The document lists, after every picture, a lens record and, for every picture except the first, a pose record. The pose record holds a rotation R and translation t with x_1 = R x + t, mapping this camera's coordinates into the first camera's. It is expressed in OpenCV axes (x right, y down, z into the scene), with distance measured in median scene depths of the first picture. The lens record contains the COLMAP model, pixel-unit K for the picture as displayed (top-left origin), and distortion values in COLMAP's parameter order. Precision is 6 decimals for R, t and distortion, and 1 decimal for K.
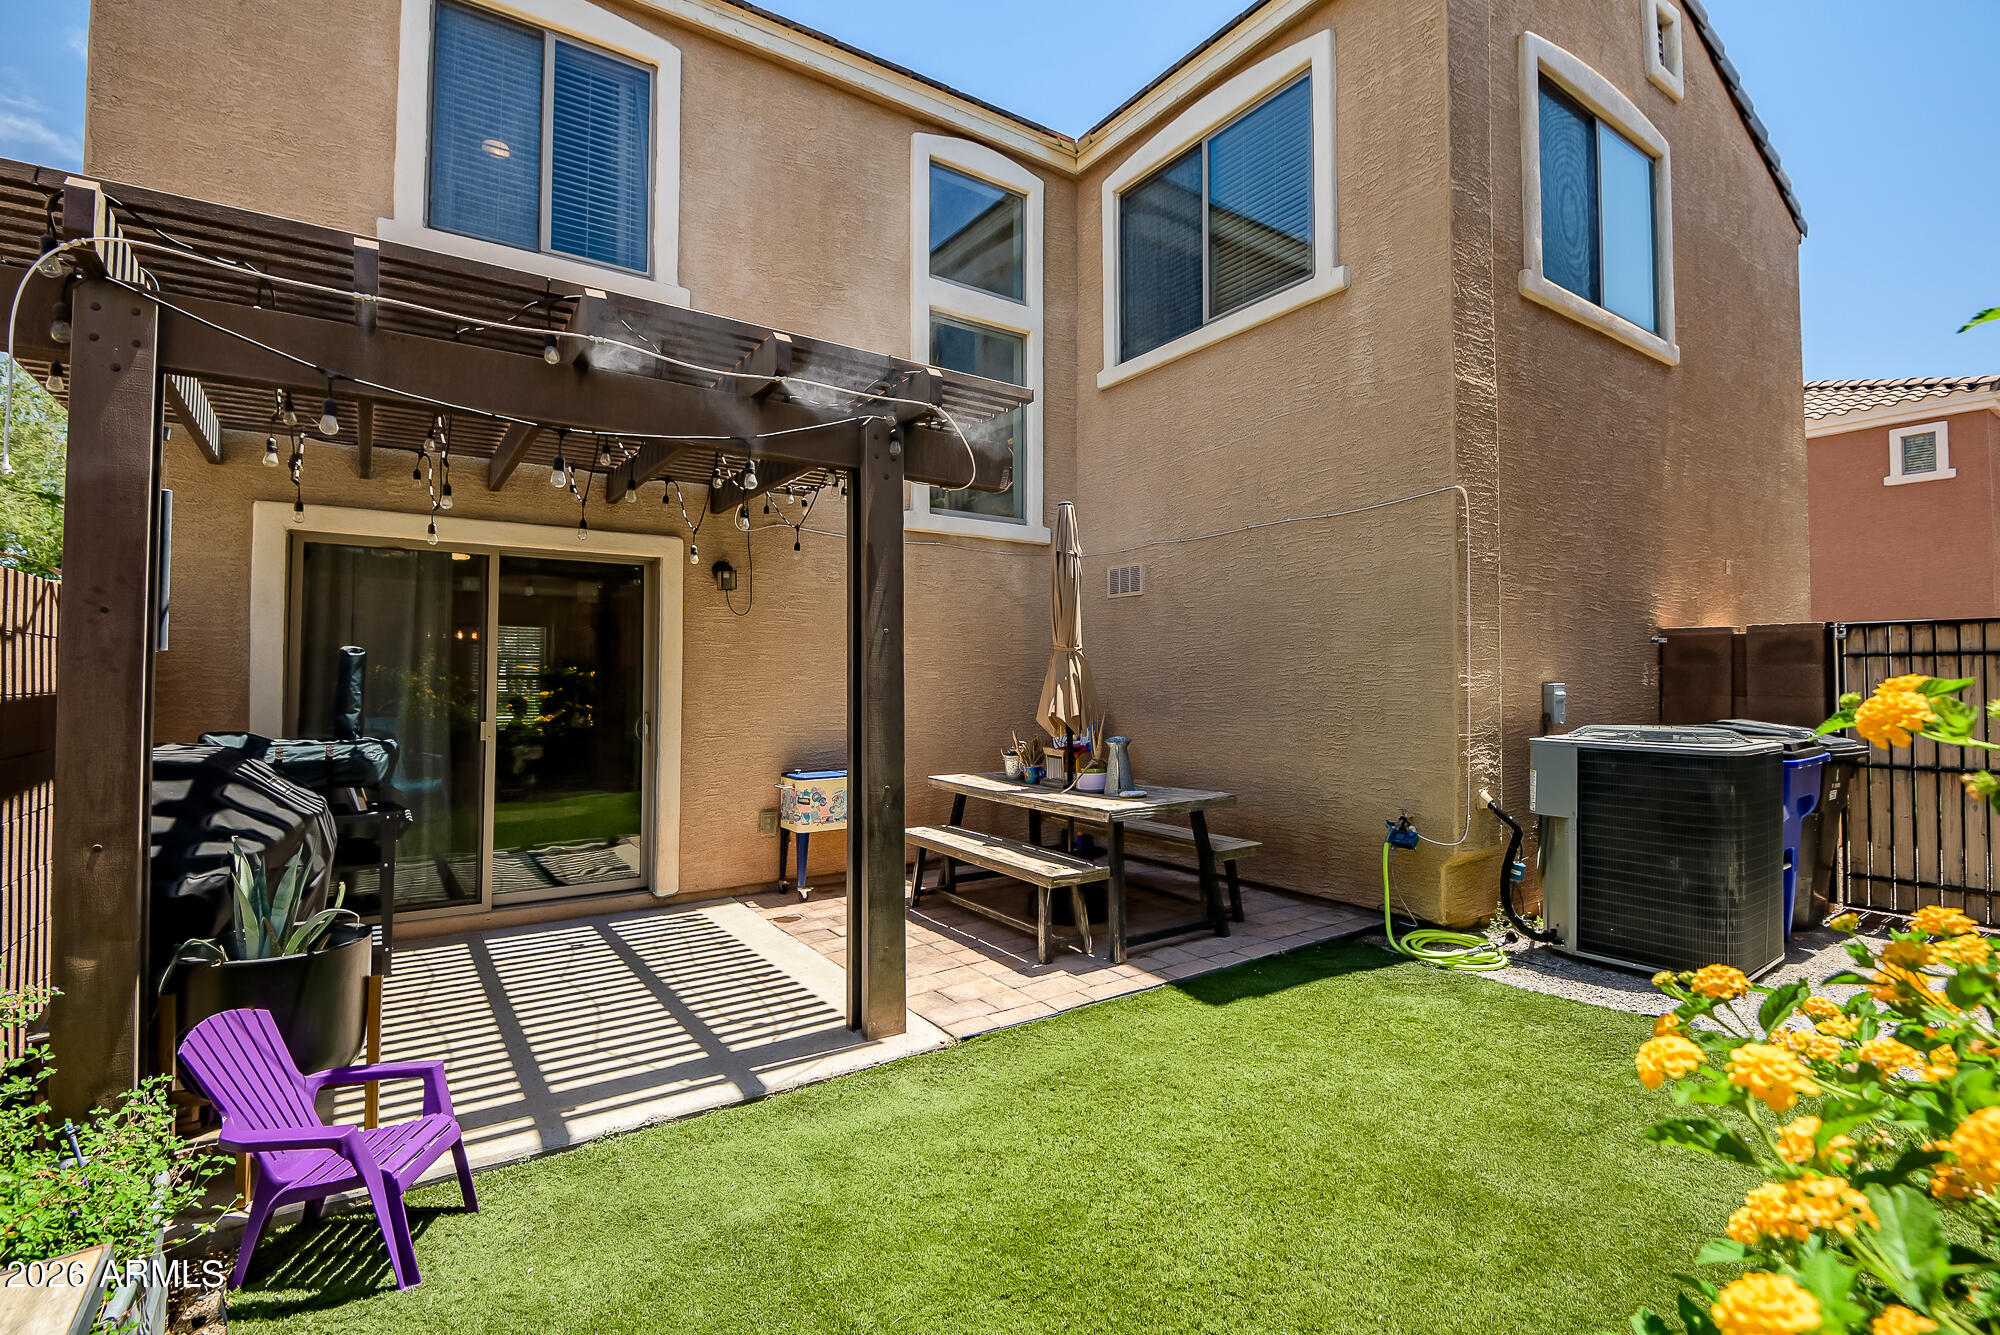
lens RADIAL K [[905.4, 0, 1001.1], [0, 905.4, 659.6], [0, 0, 1]] dist [0.003111, -0.011798]
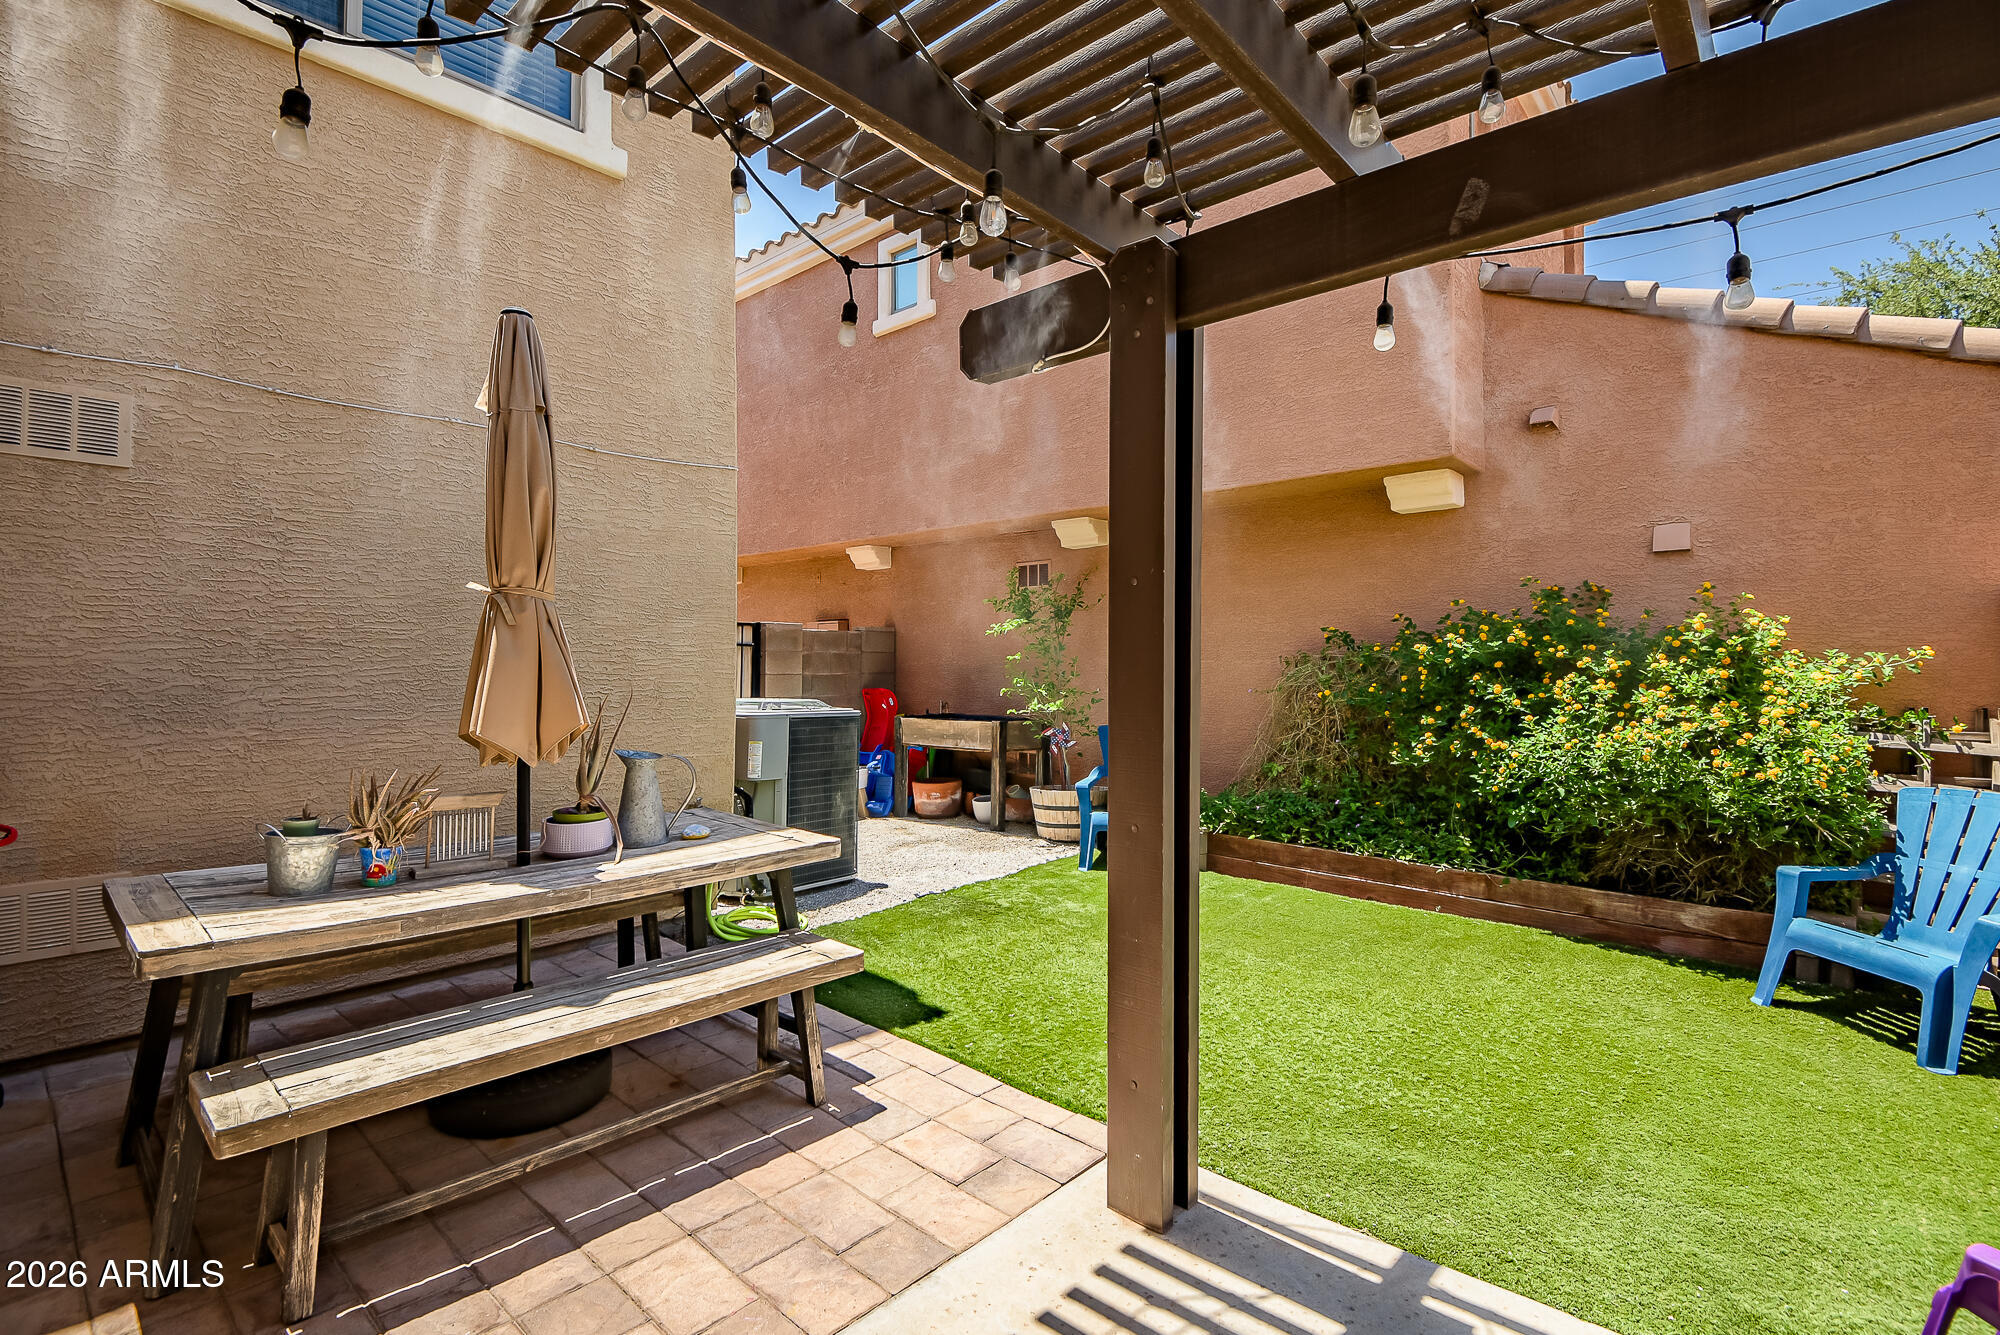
lens RADIAL K [[930.7, 0, 982.3], [0, 930.7, 660.9], [0, 0, 1]] dist [0.000576, -0.012071]
pose [[-0.235130, 0.002034, 0.971962, -0.566780], [-0.031908, 0.999443, -0.009810, 0.024158], [-0.971440, -0.033320, -0.234934, 0.967092]]
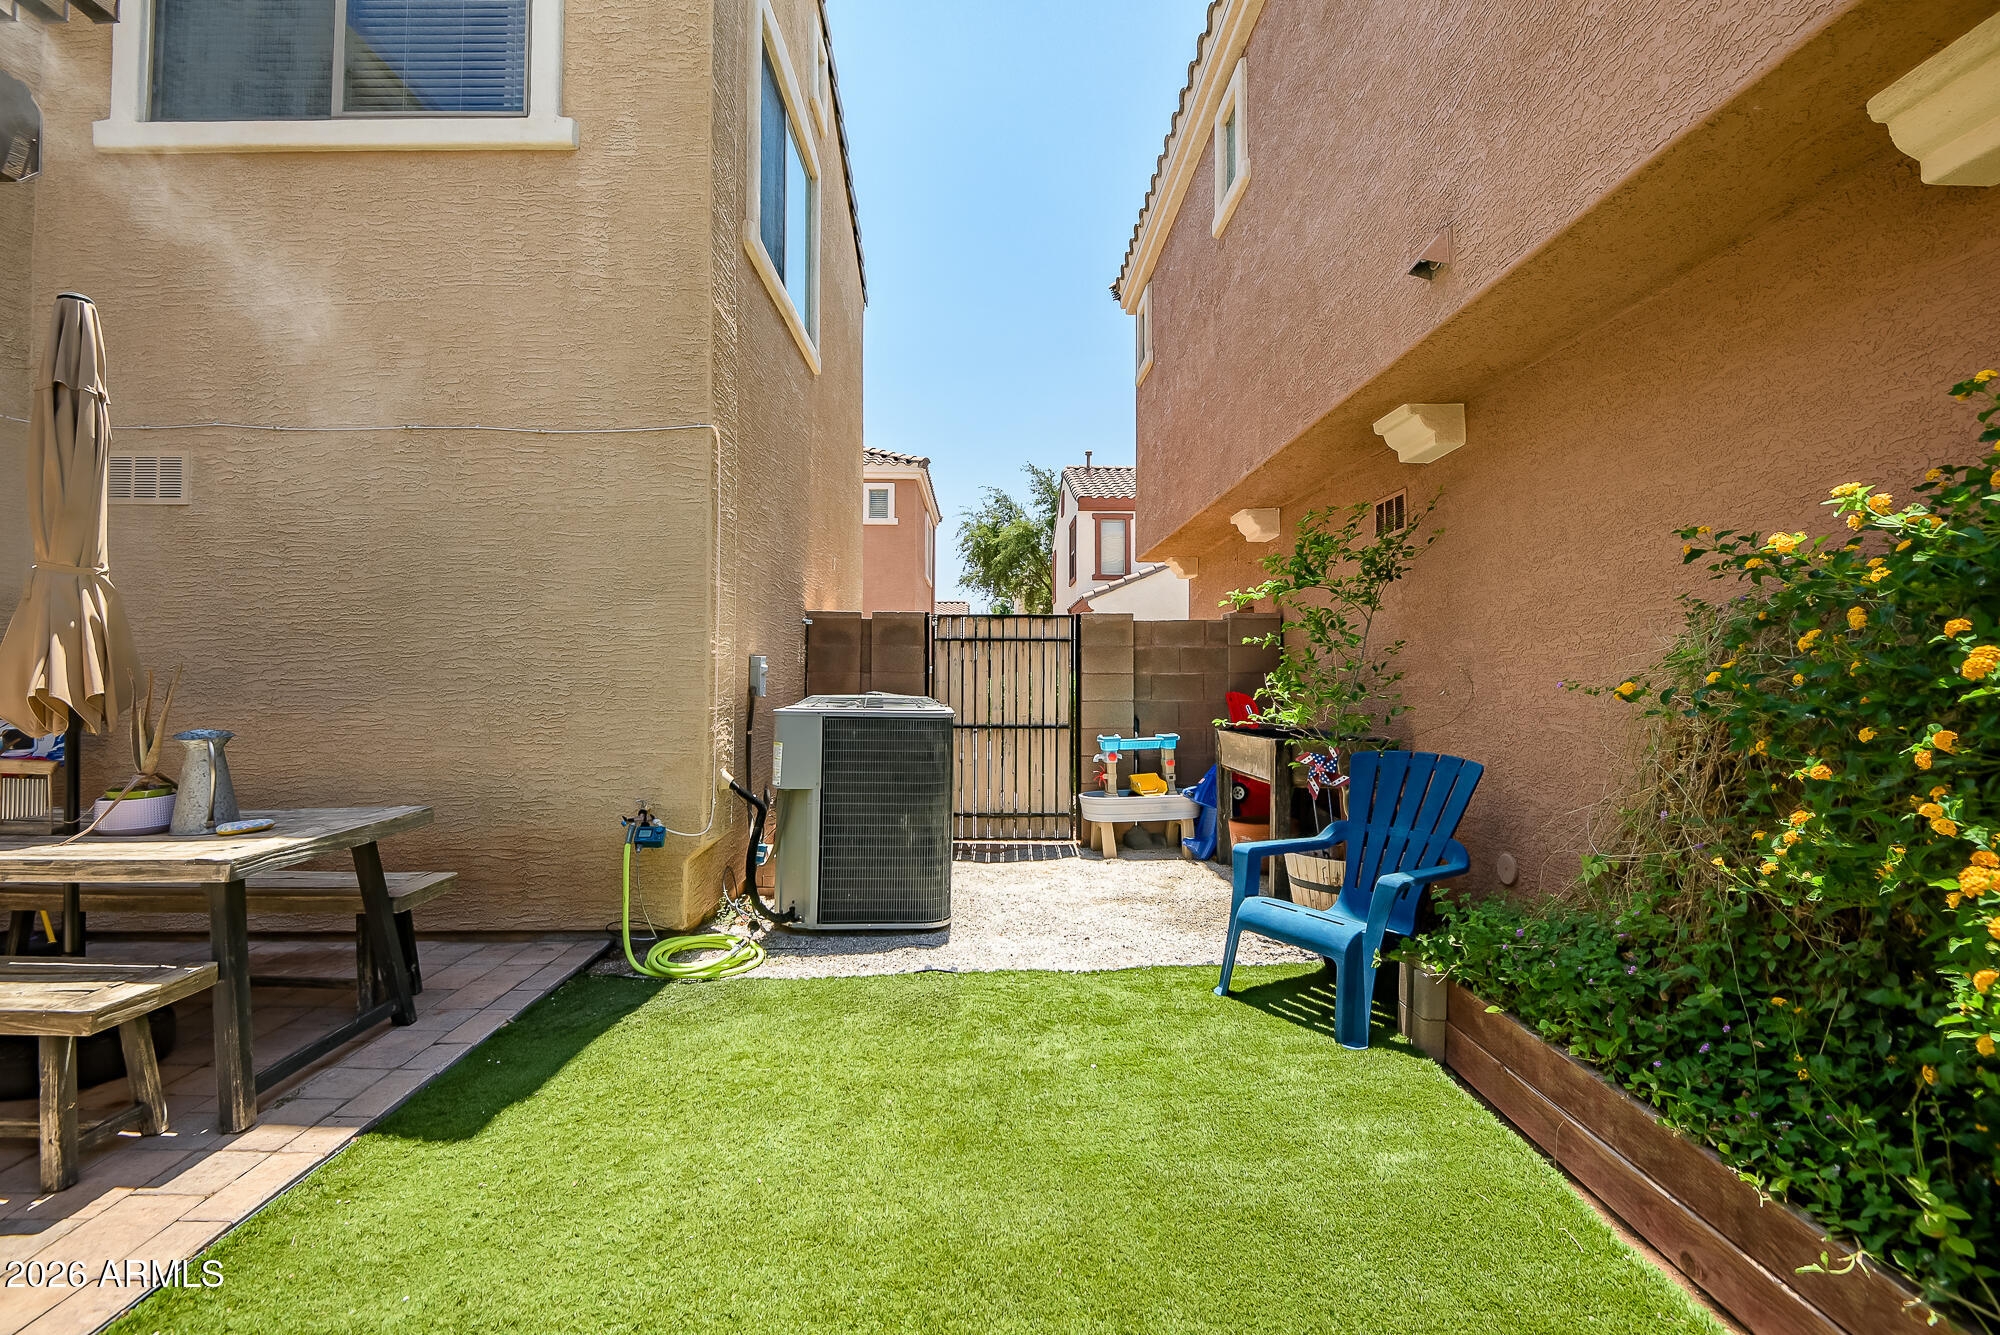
lens RADIAL K [[905.4, 0, 1001.1], [0, 905.4, 659.6], [0, 0, 1]] dist [0.003111, -0.011798]
pose [[0.541998, 0.018174, 0.840183, -0.078672], [-0.023449, 0.999704, -0.006497, 0.034565], [-0.840052, -0.016180, 0.542264, 0.284076]]
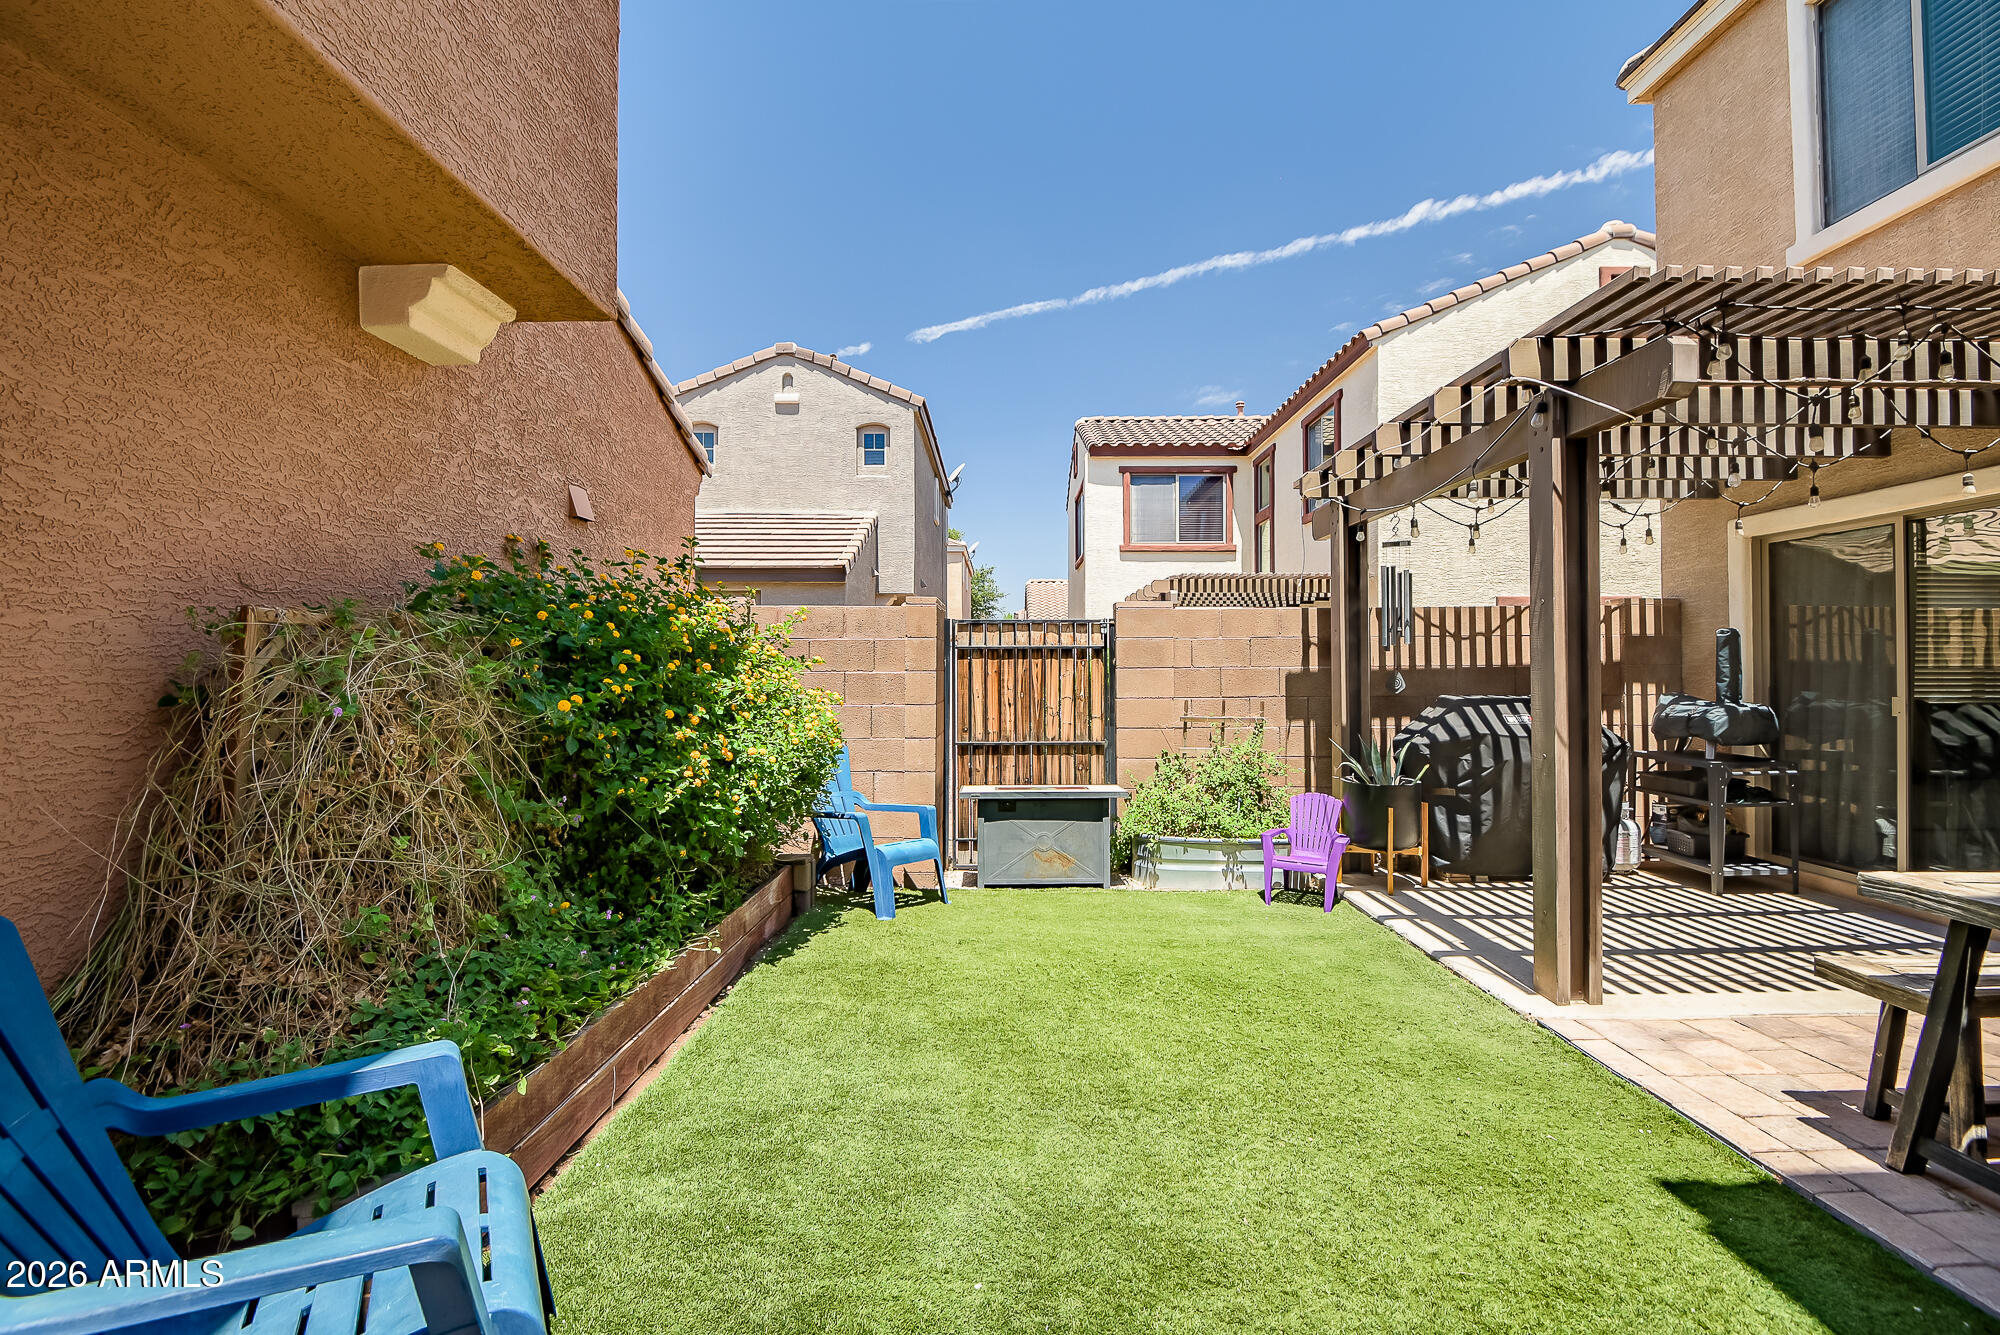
lens RADIAL K [[905.4, 0, 1001.1], [0, 905.4, 659.6], [0, 0, 1]] dist [0.003111, -0.011798]
pose [[-0.556806, -0.003279, -0.830636, 0.793009], [0.026057, 0.999431, -0.021412, 0.026994], [0.830234, -0.033567, -0.556404, 0.787221]]
